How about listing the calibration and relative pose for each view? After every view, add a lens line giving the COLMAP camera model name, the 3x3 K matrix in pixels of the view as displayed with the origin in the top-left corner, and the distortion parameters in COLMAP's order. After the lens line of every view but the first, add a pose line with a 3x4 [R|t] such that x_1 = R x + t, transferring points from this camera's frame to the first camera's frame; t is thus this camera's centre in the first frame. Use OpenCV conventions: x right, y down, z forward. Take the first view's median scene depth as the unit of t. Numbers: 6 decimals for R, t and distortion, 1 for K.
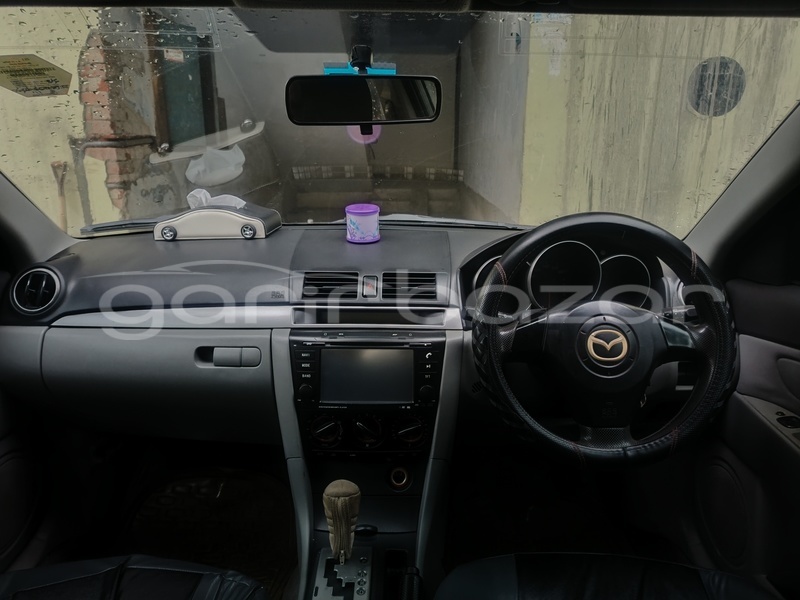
lens RADIAL K [[561.5, 0, 400.0], [0, 561.5, 305.3], [0, 0, 1]] dist [0.004636, 0.001110]
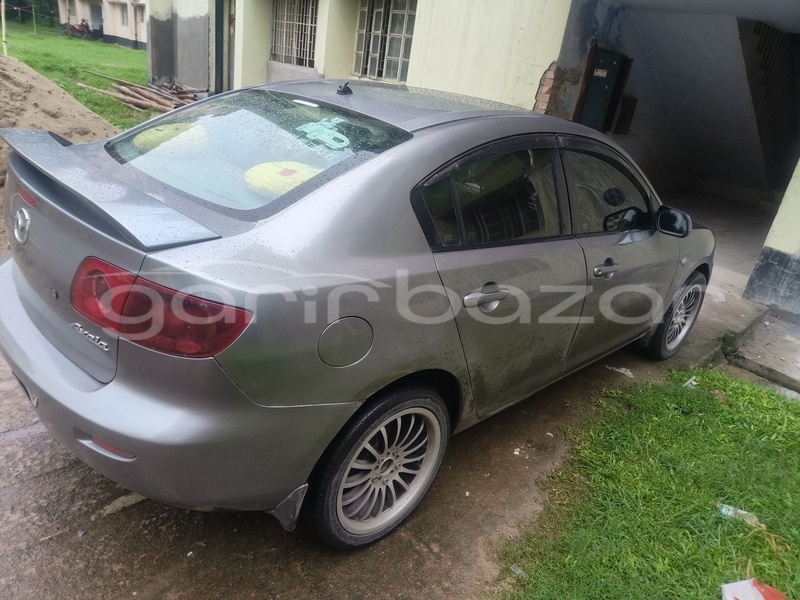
lens RADIAL K [[561.5, 0, 403.8], [0, 561.5, 303.9], [0, 0, 1]] dist [0.004636, 0.001110]
pose [[0.689540, 0.370600, -0.622246, 0.540843], [-0.328595, 0.925729, 0.187218, 0.062127], [0.645414, 0.075373, 0.760105, -0.640843]]
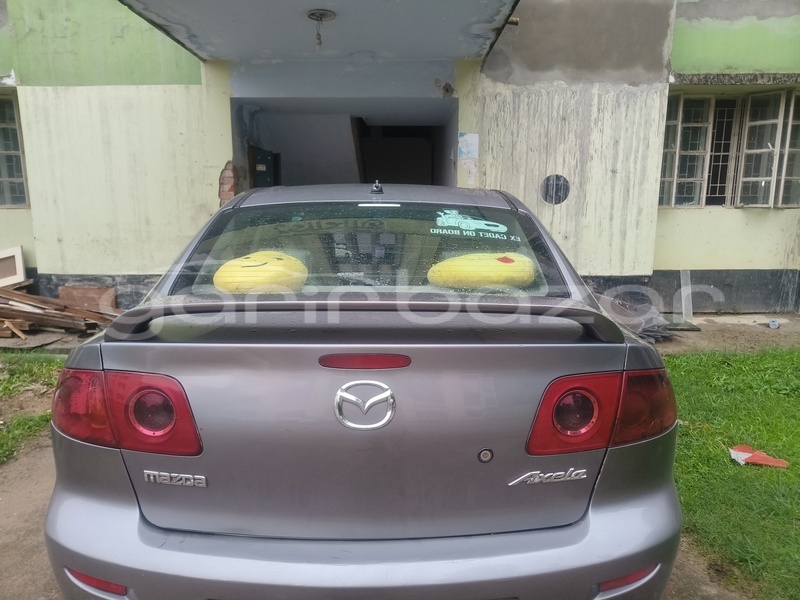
lens RADIAL K [[561.5, 0, 405.7], [0, 561.5, 298.0], [0, 0, 1]] dist [0.004636, 0.001110]
pose [[0.999386, -0.006518, 0.034427, -0.014985], [0.010053, 0.994574, -0.103547, 0.171846], [-0.033565, 0.103829, 0.994029, -0.841938]]
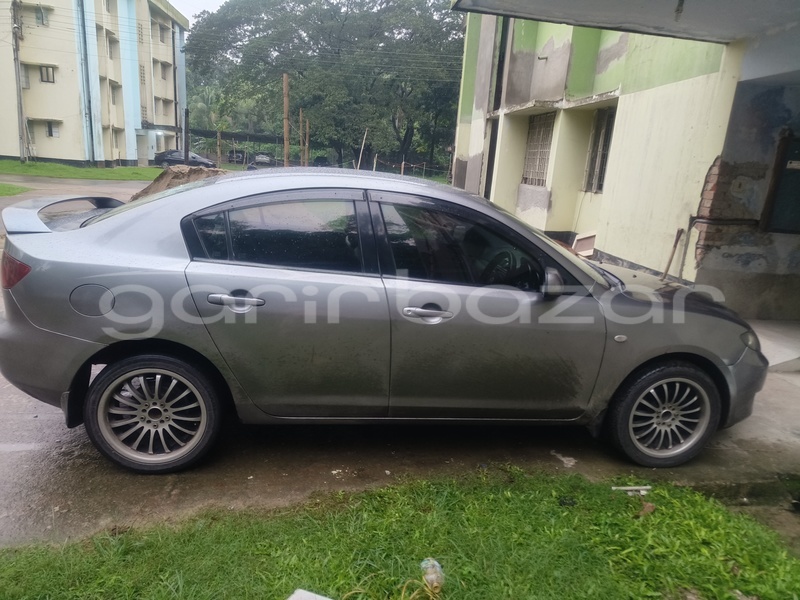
lens RADIAL K [[561.5, 0, 403.7], [0, 561.5, 300.6], [0, 0, 1]] dist [0.004636, 0.001110]
pose [[0.132116, 0.245900, -0.960249, 1.012274], [-0.341994, 0.920564, 0.188684, -0.087091], [0.930369, 0.303471, 0.205717, -0.079700]]
